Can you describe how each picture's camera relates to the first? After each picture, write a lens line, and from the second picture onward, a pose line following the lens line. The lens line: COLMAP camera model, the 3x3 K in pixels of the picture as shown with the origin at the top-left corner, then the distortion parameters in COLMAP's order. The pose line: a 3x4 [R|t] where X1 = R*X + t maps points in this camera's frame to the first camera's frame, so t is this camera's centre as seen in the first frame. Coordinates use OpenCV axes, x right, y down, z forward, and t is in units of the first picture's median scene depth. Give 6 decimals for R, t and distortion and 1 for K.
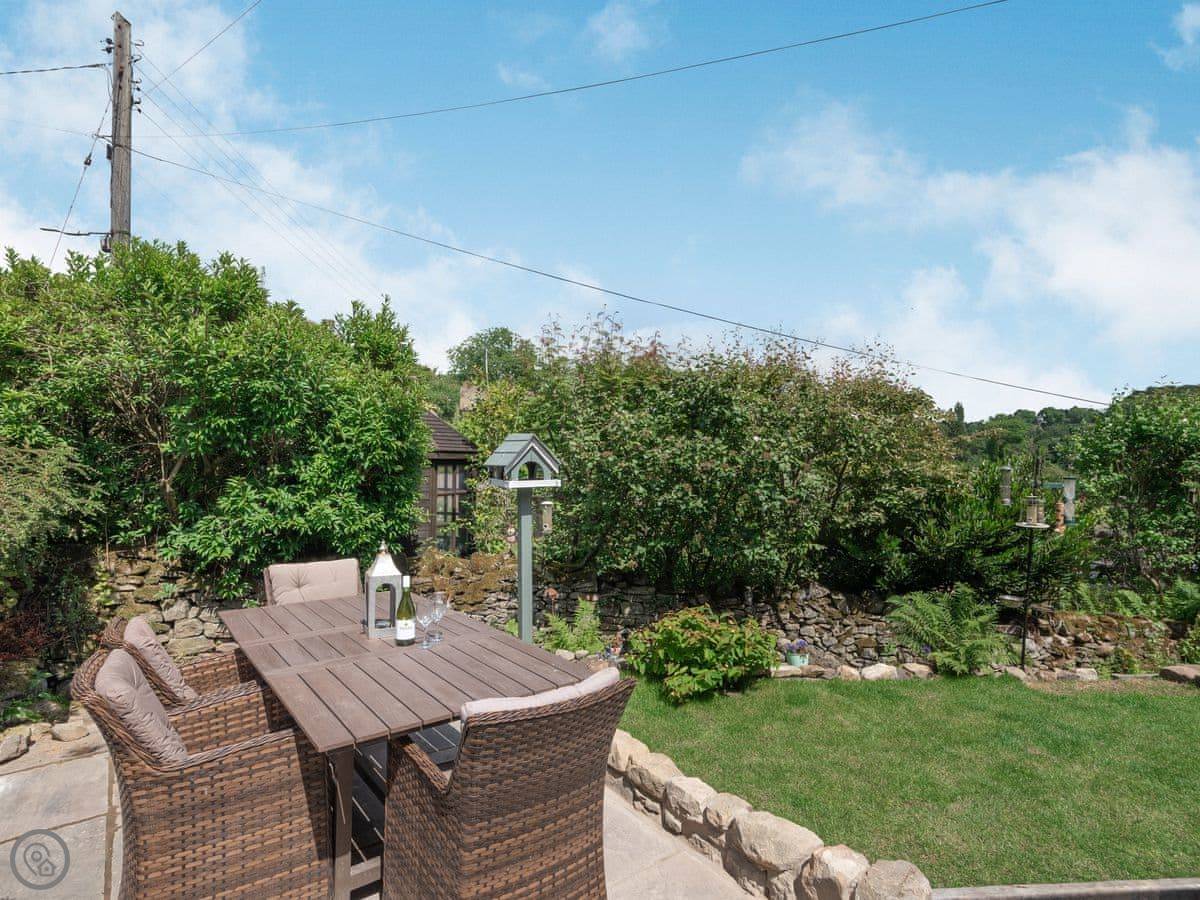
lens RADIAL K [[623.4, 0, 605.2], [0, 623.4, 466.8], [0, 0, 1]] dist [0.036383, -0.022159]
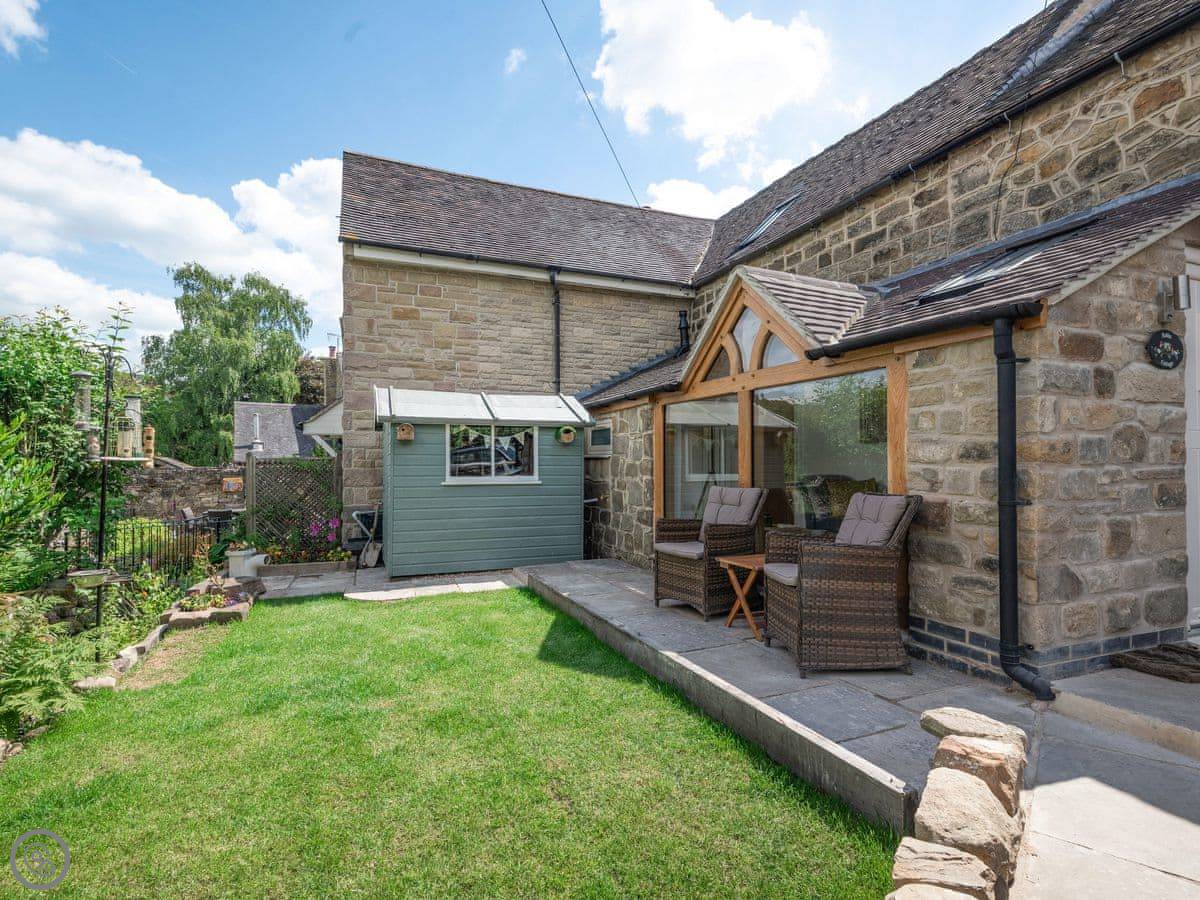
lens RADIAL K [[609.5, 0, 594.4], [0, 609.5, 444.8], [0, 0, 1]] dist [0.031142, -0.019724]
pose [[-0.268284, 0.010422, 0.963284, -0.109321], [0.009971, 0.999918, -0.008041, 0.077945], [-0.963288, 0.007448, -0.268366, 0.612222]]
